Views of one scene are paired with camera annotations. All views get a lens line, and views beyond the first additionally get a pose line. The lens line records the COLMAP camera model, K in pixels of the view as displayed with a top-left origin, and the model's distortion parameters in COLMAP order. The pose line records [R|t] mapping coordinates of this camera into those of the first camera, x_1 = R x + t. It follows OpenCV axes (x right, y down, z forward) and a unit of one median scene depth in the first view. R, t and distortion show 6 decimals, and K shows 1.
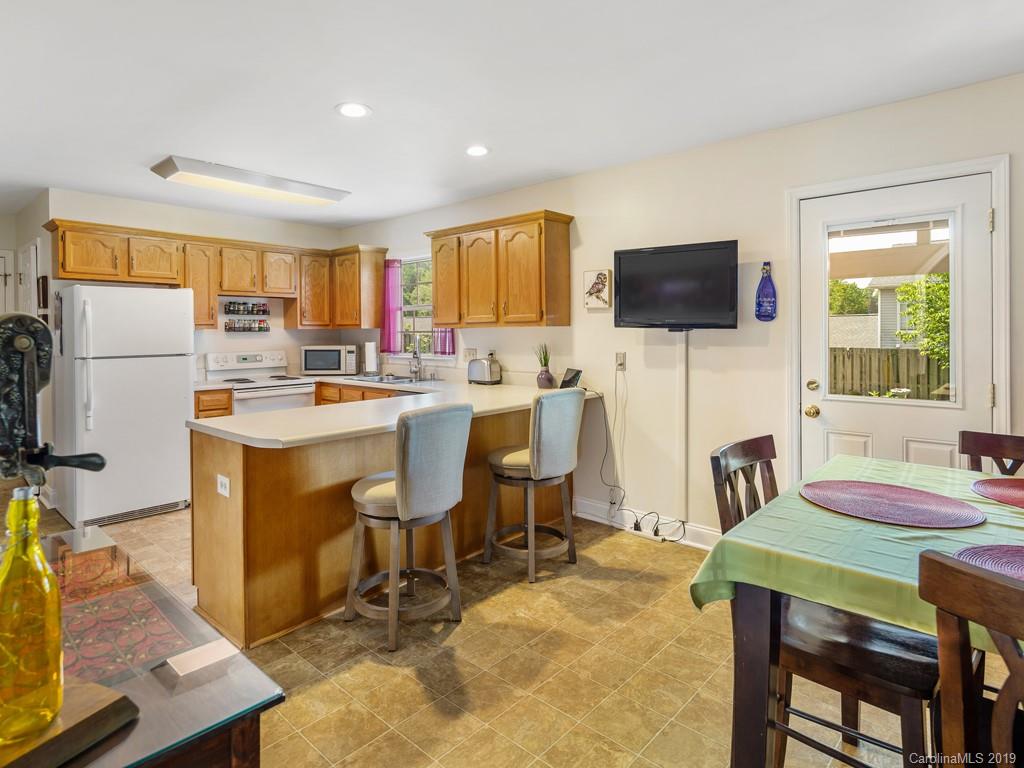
lens RADIAL K [[569.7, 0, 465.1], [0, 569.7, 334.8], [0, 0, 1]] dist [-0.004751, -0.000046]
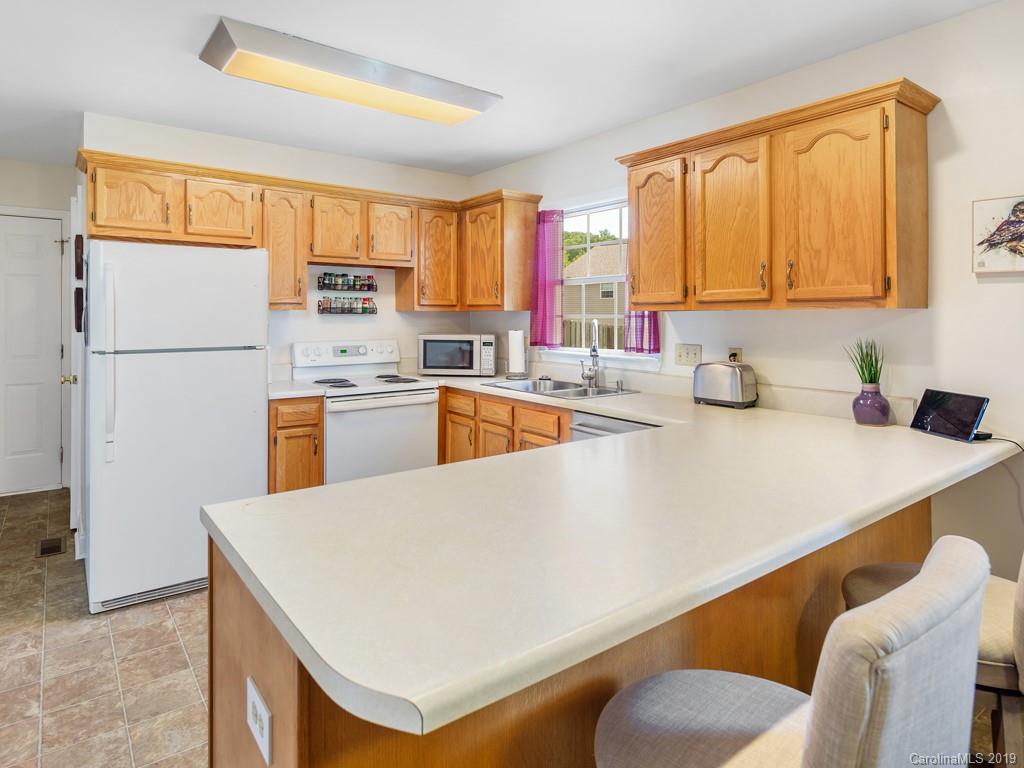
lens RADIAL K [[581.3, 0, 478.9], [0, 581.3, 313.0], [0, 0, 1]] dist [0.004150, 0.001101]
pose [[0.987929, 0.007689, -0.154717, -0.111049], [-0.009012, 0.999929, -0.007846, -0.002461], [0.154645, 0.009146, 0.987928, 0.319882]]
